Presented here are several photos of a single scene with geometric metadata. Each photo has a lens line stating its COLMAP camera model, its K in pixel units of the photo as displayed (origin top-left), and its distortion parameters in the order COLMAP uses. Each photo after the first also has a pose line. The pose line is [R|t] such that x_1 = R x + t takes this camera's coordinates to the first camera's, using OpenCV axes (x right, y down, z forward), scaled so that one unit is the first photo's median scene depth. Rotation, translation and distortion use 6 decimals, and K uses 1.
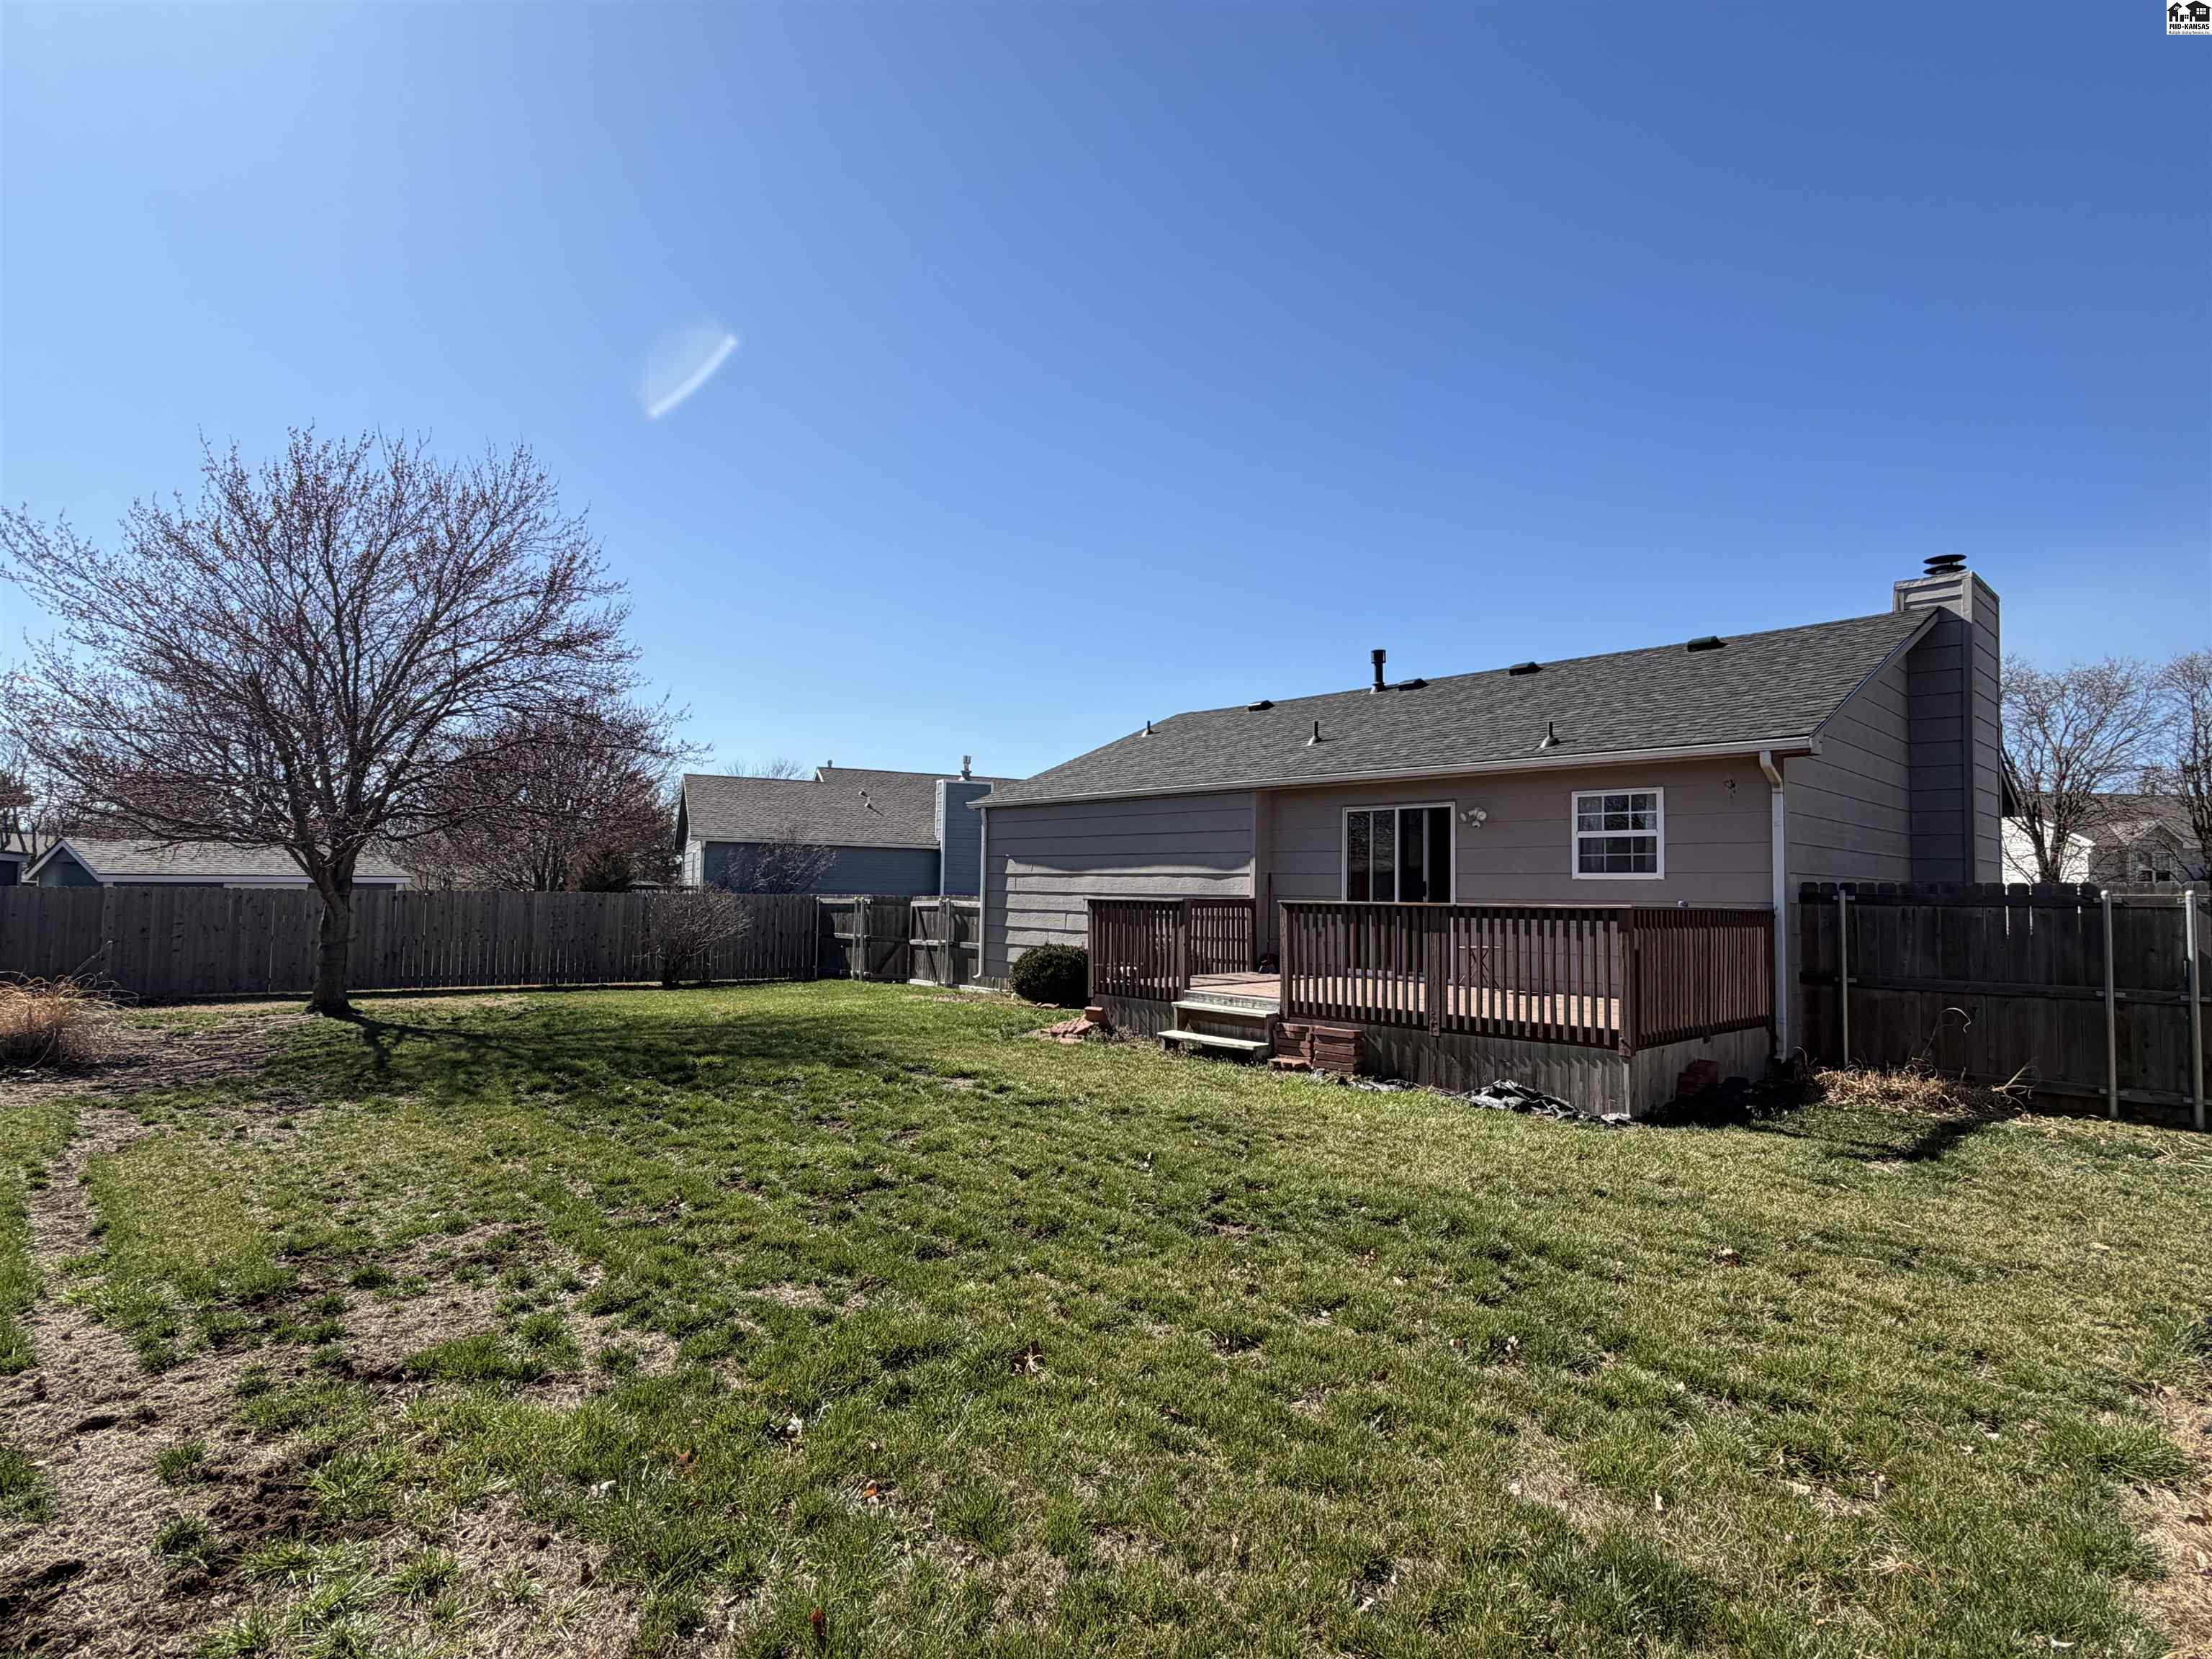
lens RADIAL K [[1147.9, 0, 1101.8], [0, 1147.9, 834.8], [0, 0, 1]] dist [0.002257, 0.000194]
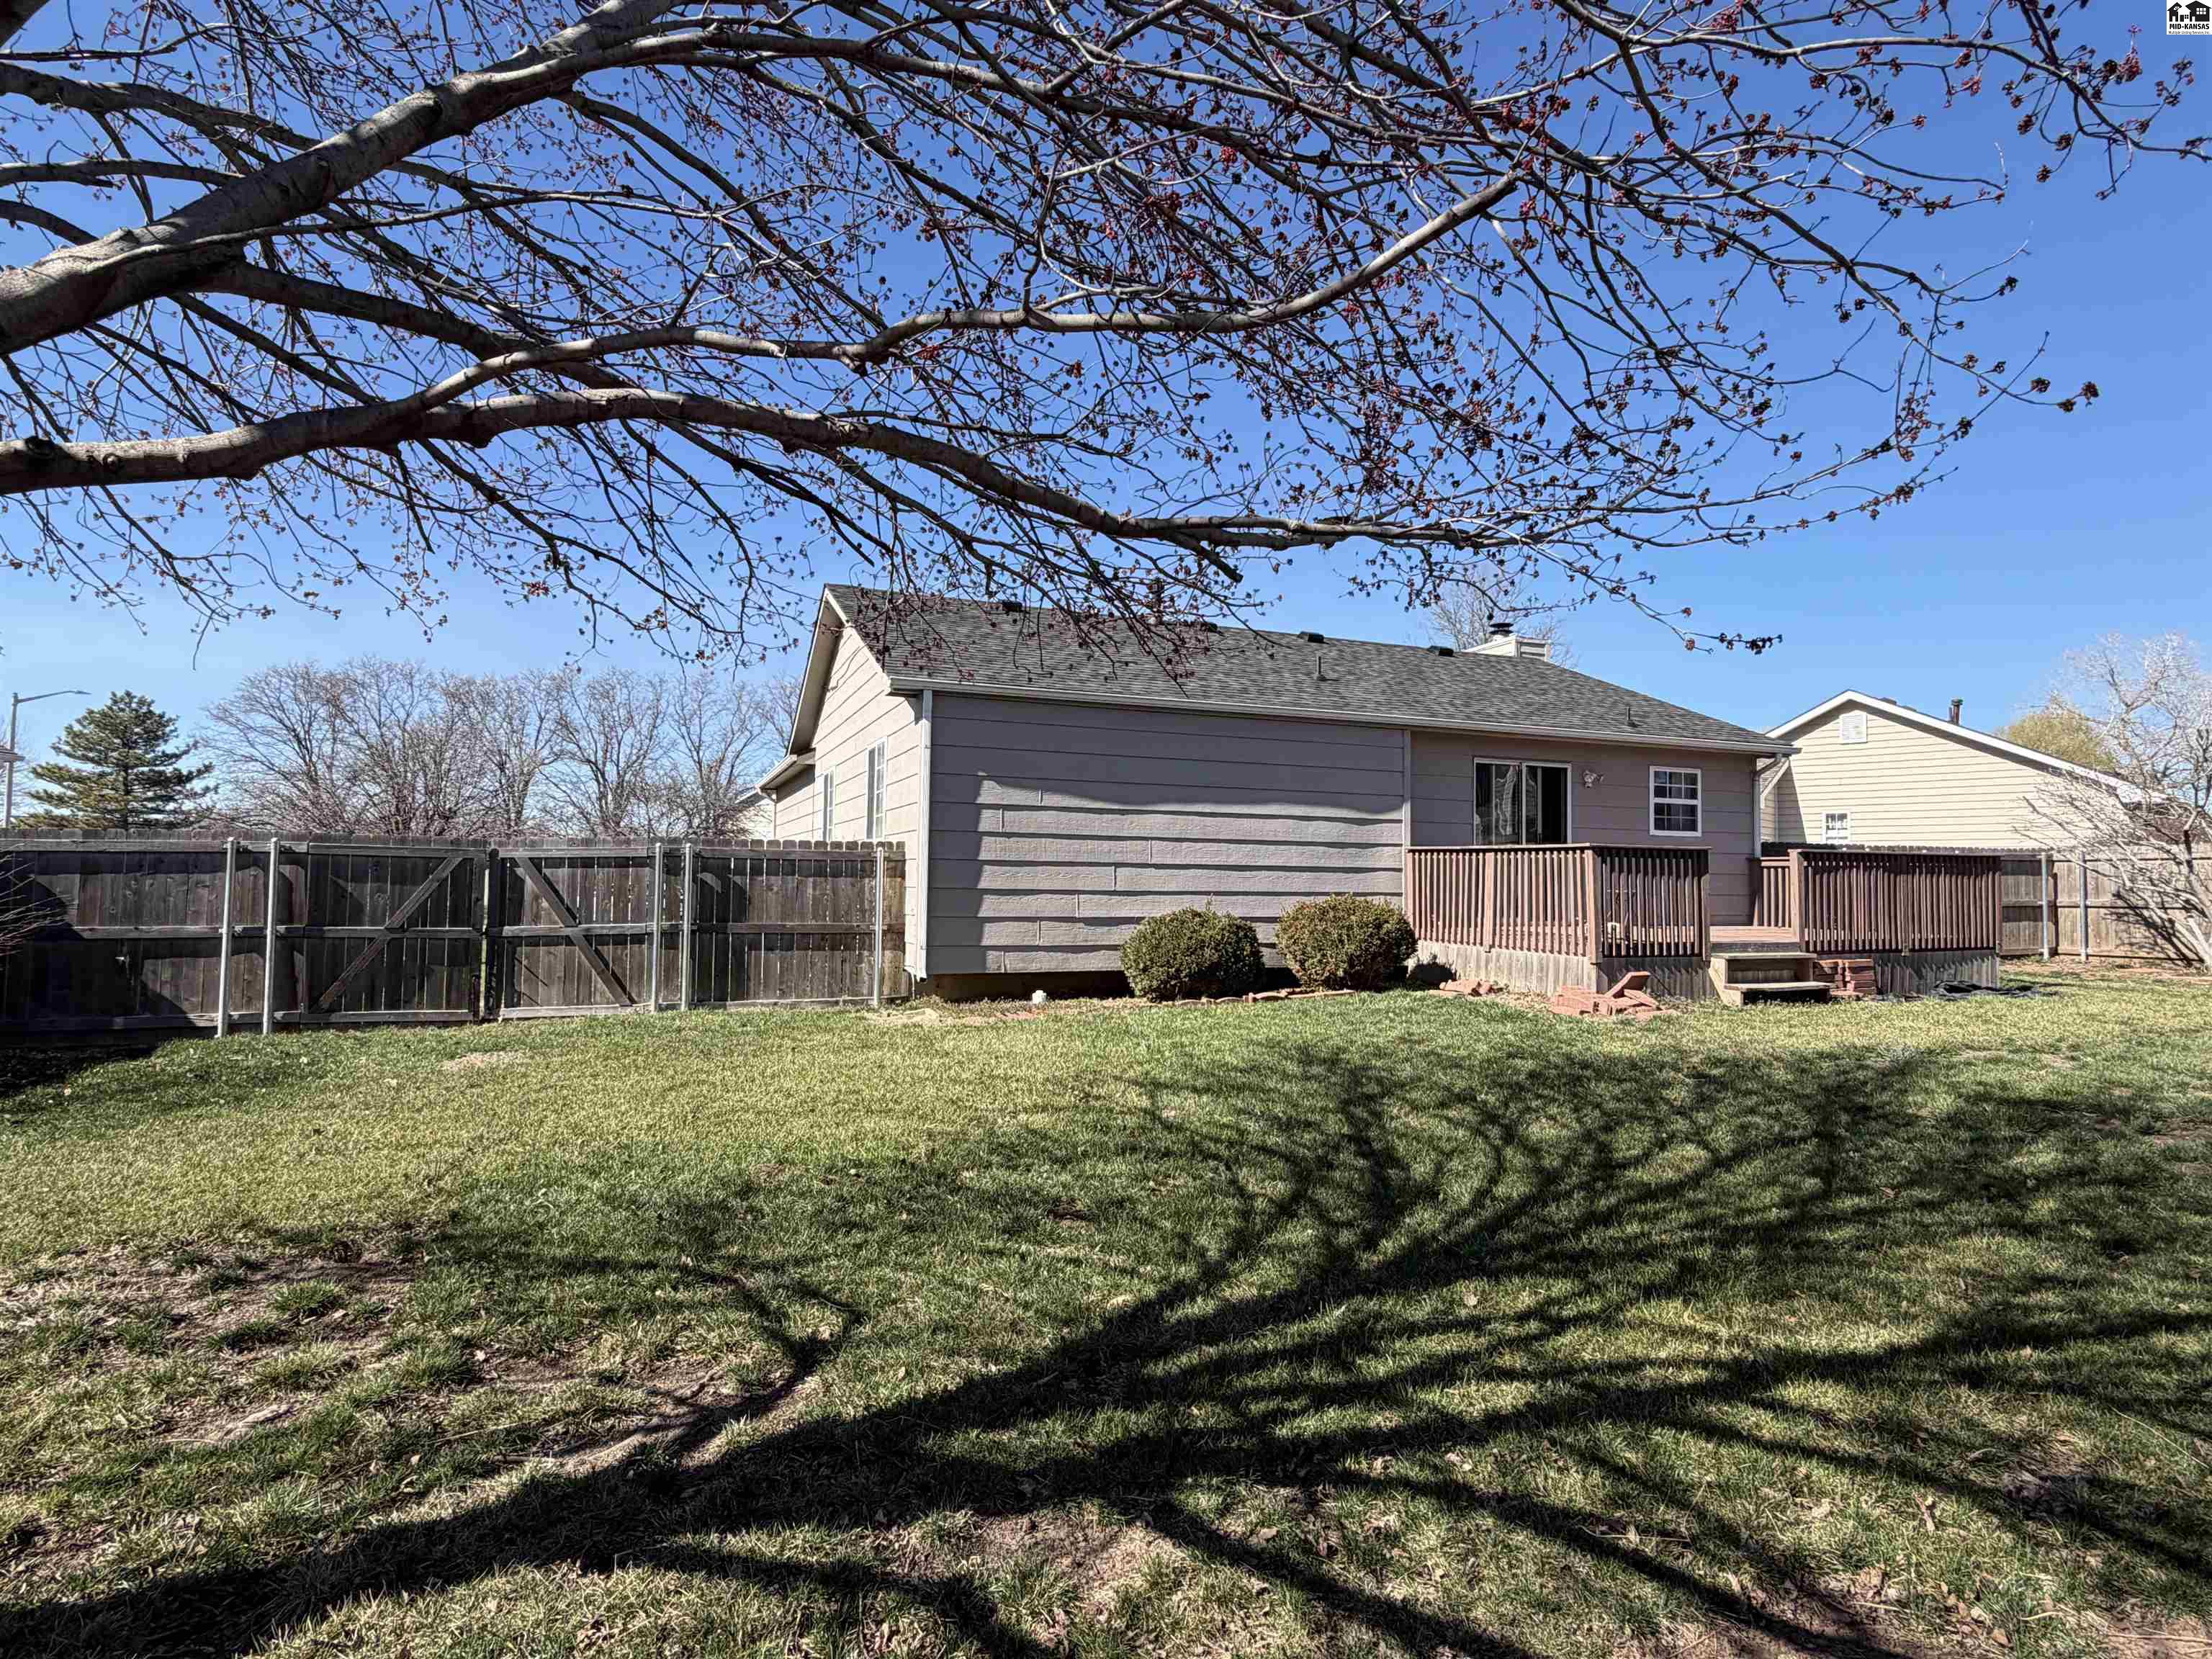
lens RADIAL K [[1147.9, 0, 1102.7], [0, 1147.9, 823.8], [0, 0, 1]] dist [0.002257, 0.000194]
pose [[0.349437, 0.029791, 0.936486, -0.804967], [-0.056387, 0.998351, -0.010719, 0.060567], [-0.935262, -0.049060, 0.350541, 0.915697]]
